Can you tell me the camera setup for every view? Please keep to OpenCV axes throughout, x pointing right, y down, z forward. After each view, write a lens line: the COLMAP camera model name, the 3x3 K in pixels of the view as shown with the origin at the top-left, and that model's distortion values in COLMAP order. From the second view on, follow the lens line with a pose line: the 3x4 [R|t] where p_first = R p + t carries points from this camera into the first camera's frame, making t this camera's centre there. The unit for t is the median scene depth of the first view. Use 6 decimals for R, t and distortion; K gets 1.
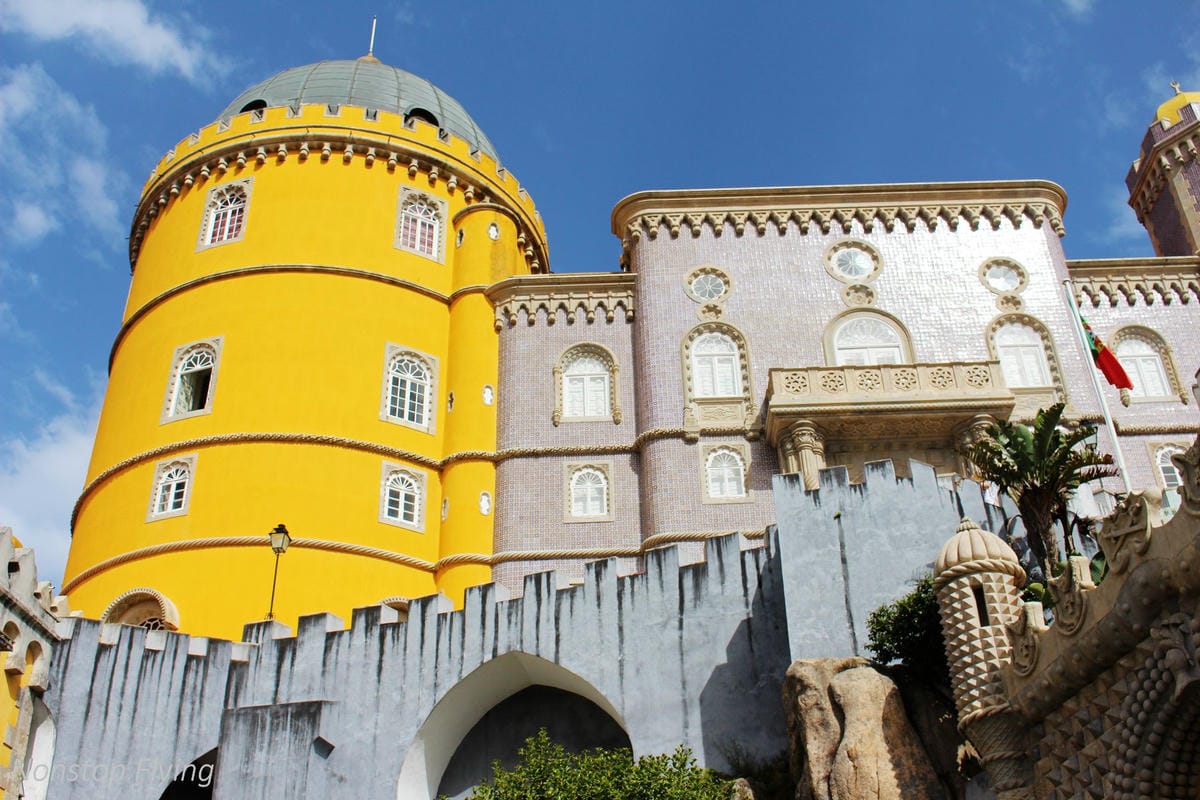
lens RADIAL K [[1330.6, 0, 600.0], [0, 1330.6, 400.0], [0, 0, 1]] dist [-0.069584, 0.022079]
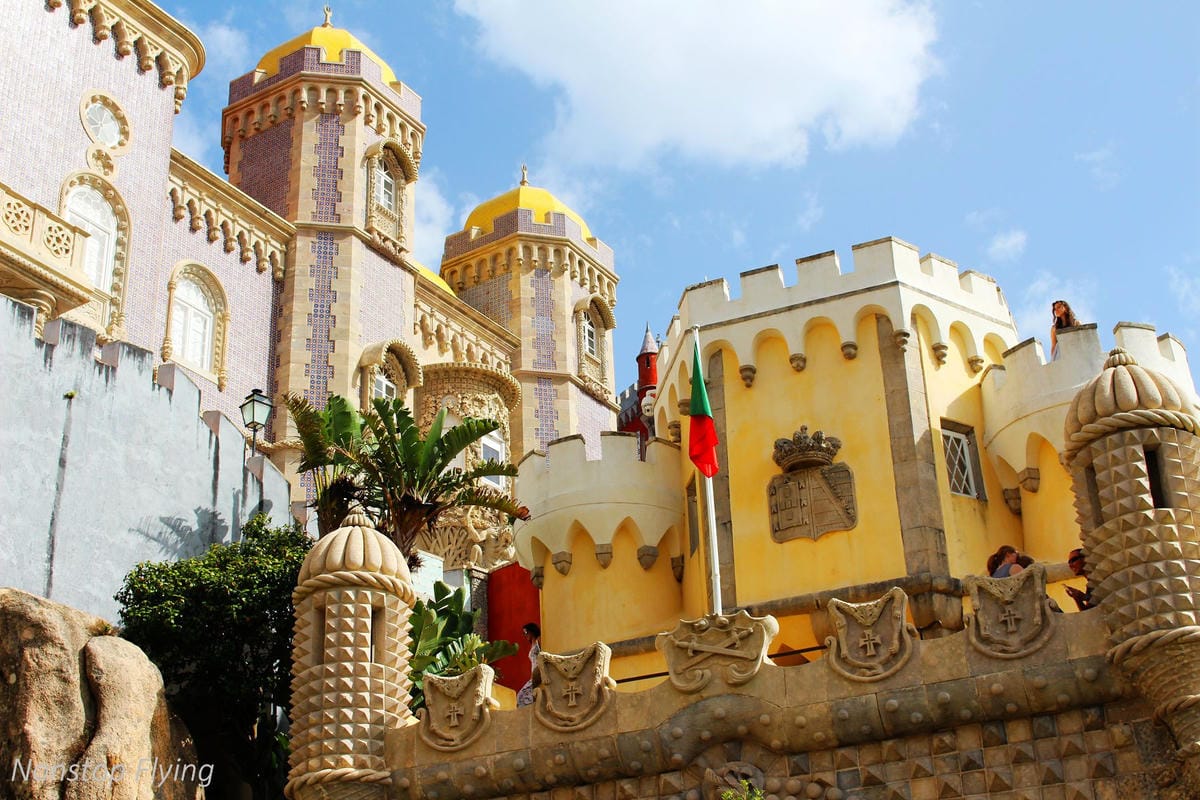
lens RADIAL K [[1804.3, 0, 600.0], [0, 1804.3, 400.0], [0, 0, 1]] dist [-0.005807, 0.069518]
pose [[0.535208, 0.404619, 0.741509, -0.243981], [-0.454417, 0.877889, -0.151047, 0.072669], [-0.712080, -0.256113, 0.653719, 0.146287]]
